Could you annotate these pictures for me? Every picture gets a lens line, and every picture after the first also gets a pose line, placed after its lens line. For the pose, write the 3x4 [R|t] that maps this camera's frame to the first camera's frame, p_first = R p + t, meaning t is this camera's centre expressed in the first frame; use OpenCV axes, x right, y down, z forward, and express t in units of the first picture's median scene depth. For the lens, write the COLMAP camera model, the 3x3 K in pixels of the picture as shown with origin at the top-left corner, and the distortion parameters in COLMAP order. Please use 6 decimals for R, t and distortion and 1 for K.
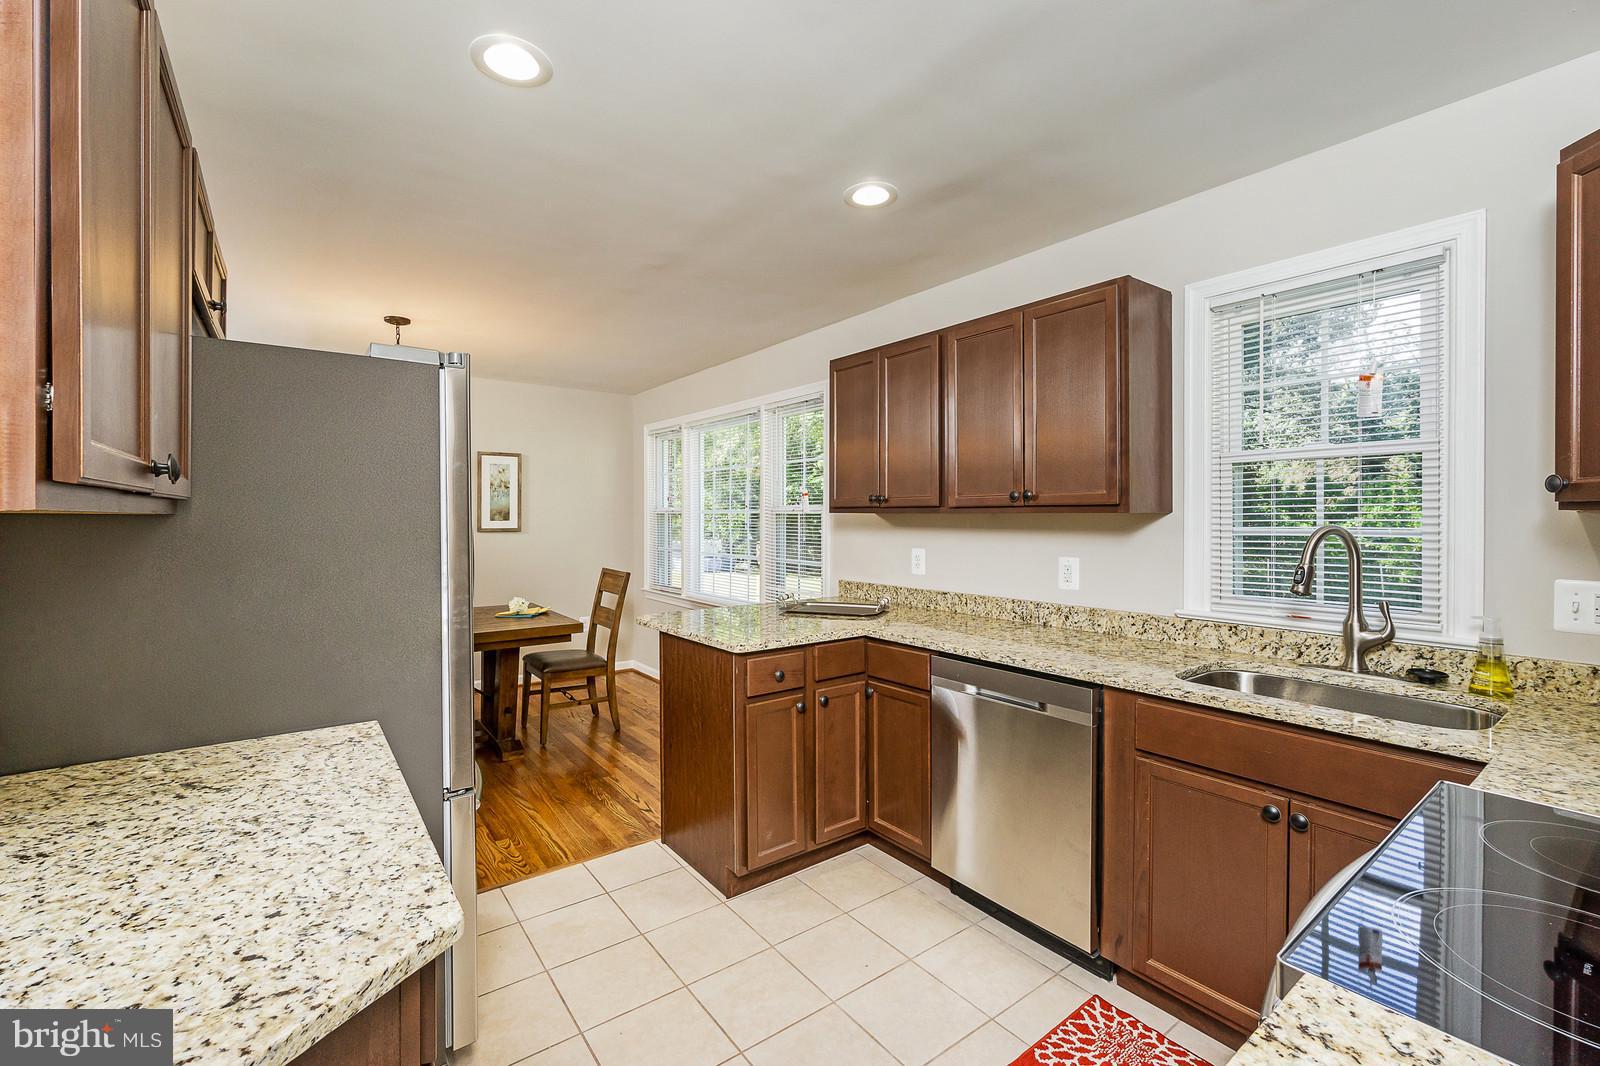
lens RADIAL K [[688.4, 0, 798.0], [0, 688.4, 526.0], [0, 0, 1]] dist [-0.007091, 0.001808]
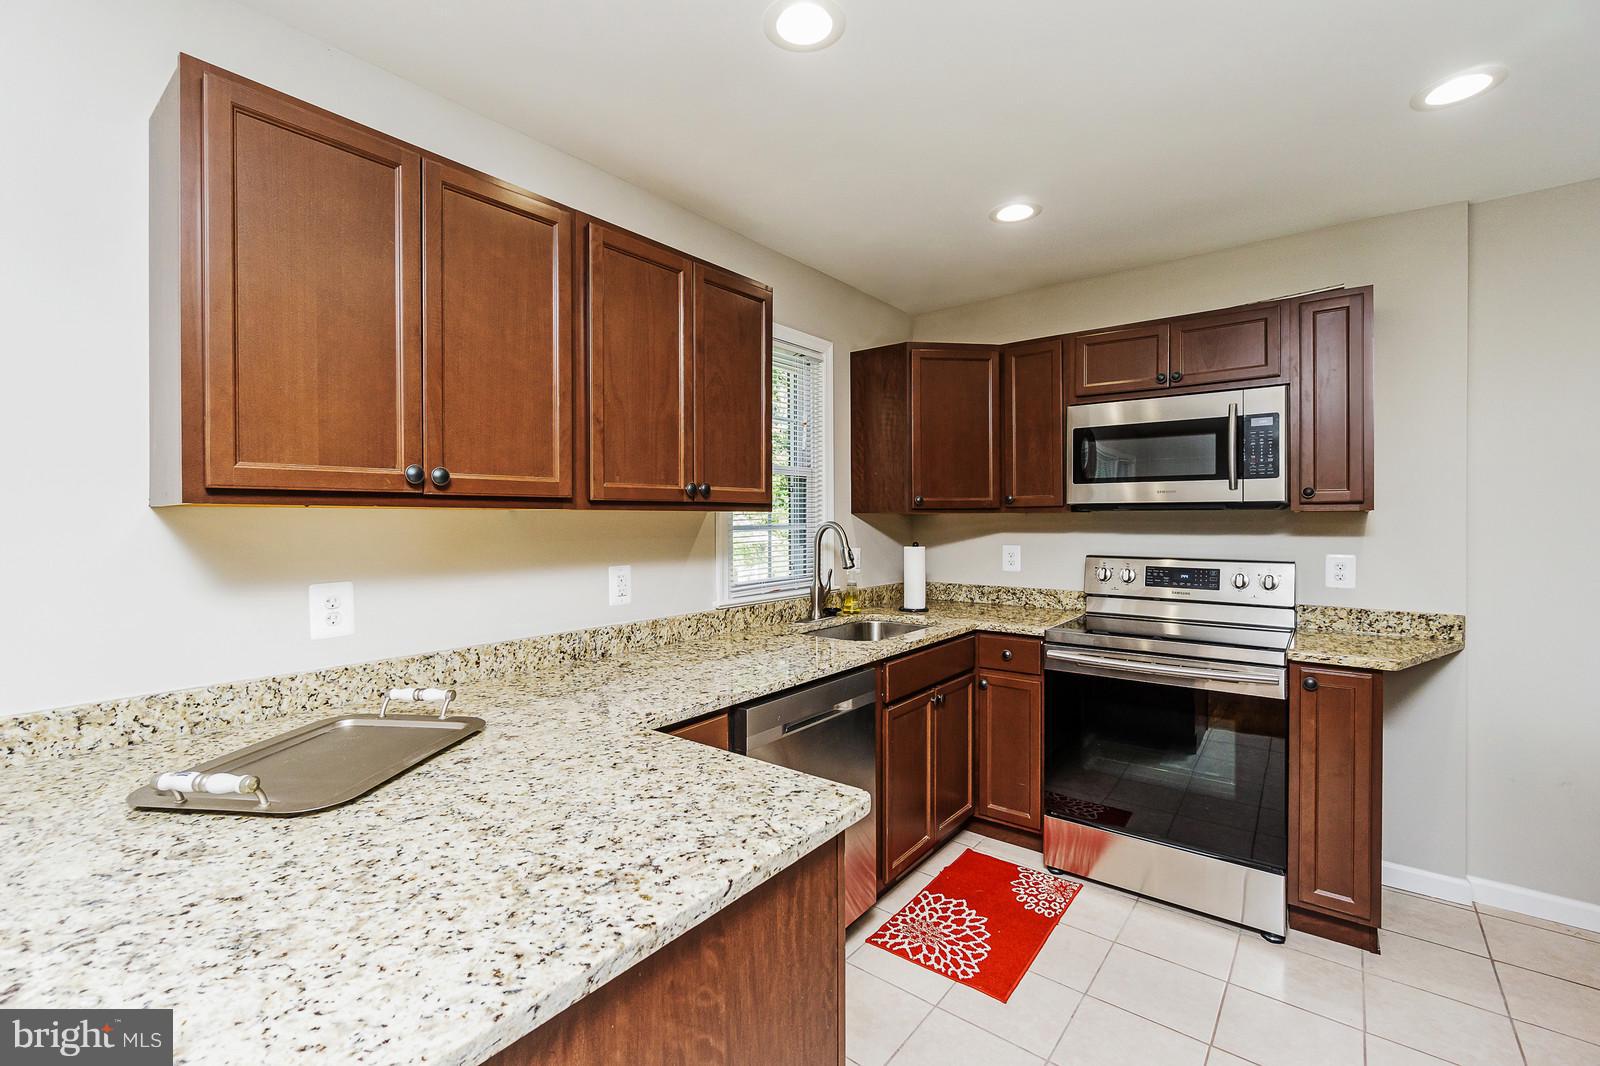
lens RADIAL K [[688.4, 0, 789.5], [0, 688.4, 520.3], [0, 0, 1]] dist [-0.007091, 0.001808]
pose [[-0.245035, -0.003700, 0.969507, -0.493490], [0.016967, 0.999823, 0.008103, -0.013098], [-0.969366, 0.018435, -0.244929, 1.095108]]
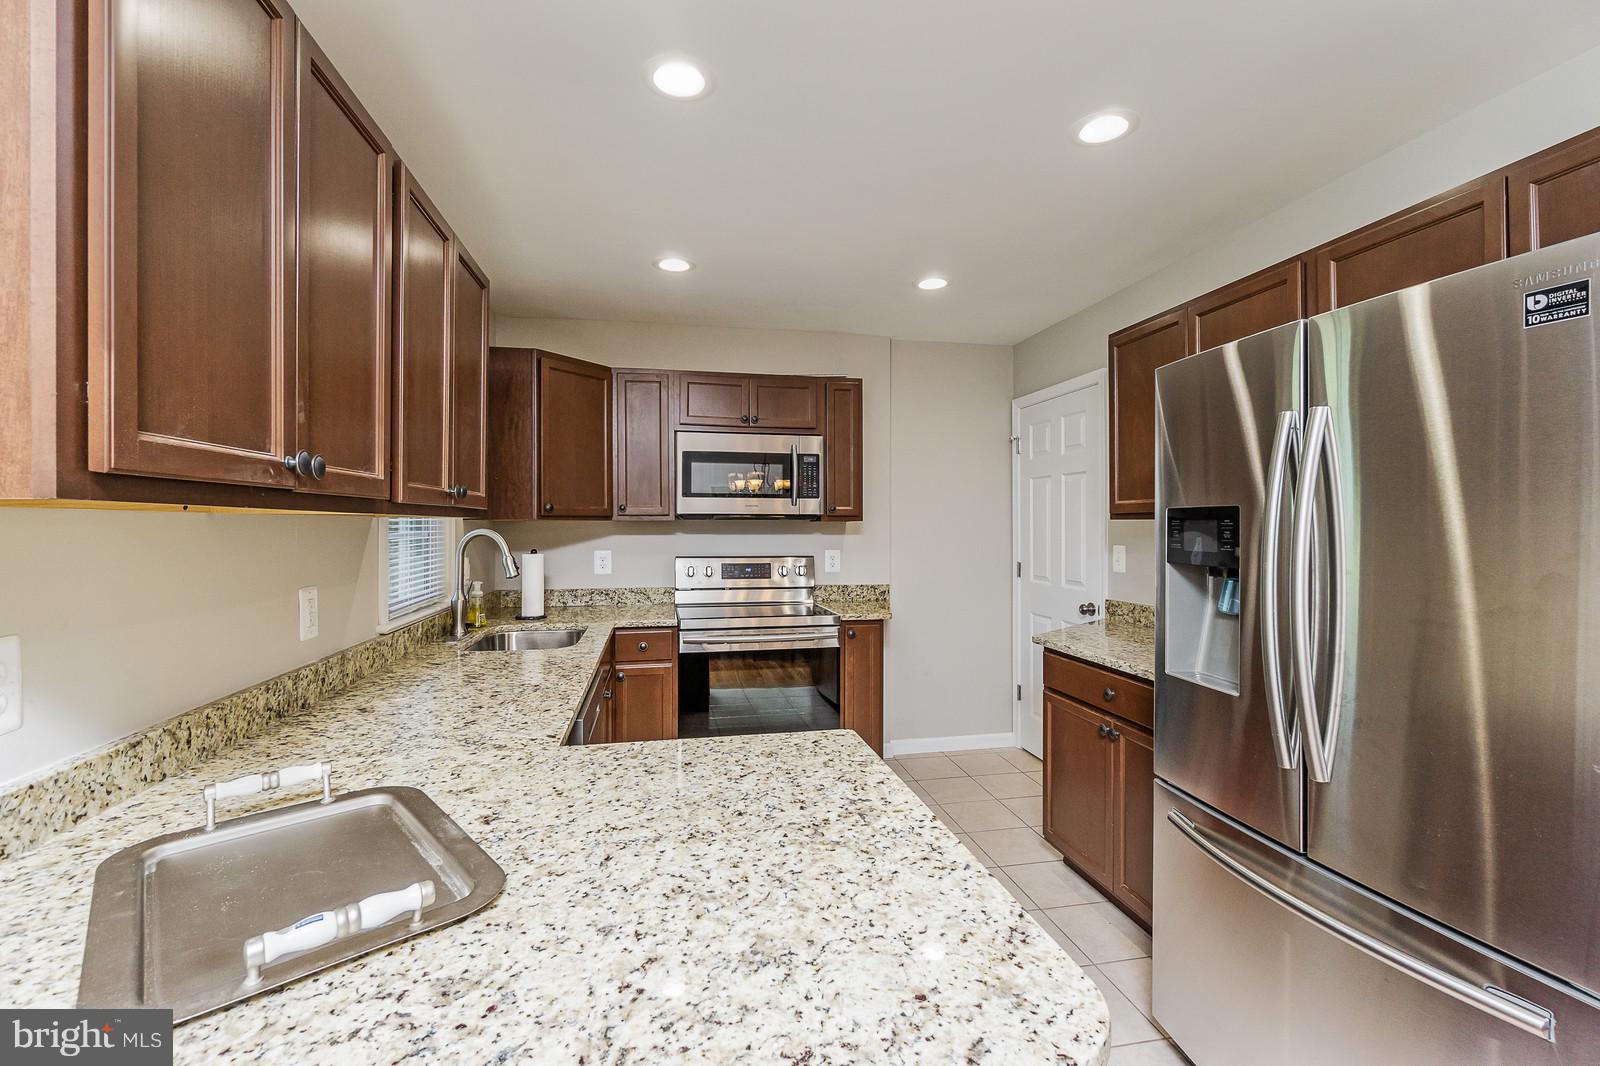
lens RADIAL K [[688.4, 0, 786.5], [0, 688.4, 522.7], [0, 0, 1]] dist [-0.007091, 0.001808]
pose [[-0.896278, -0.001426, 0.443491, -0.297453], [0.004271, 0.999921, 0.011845, -0.020418], [-0.443473, 0.012510, -0.896201, 1.489902]]
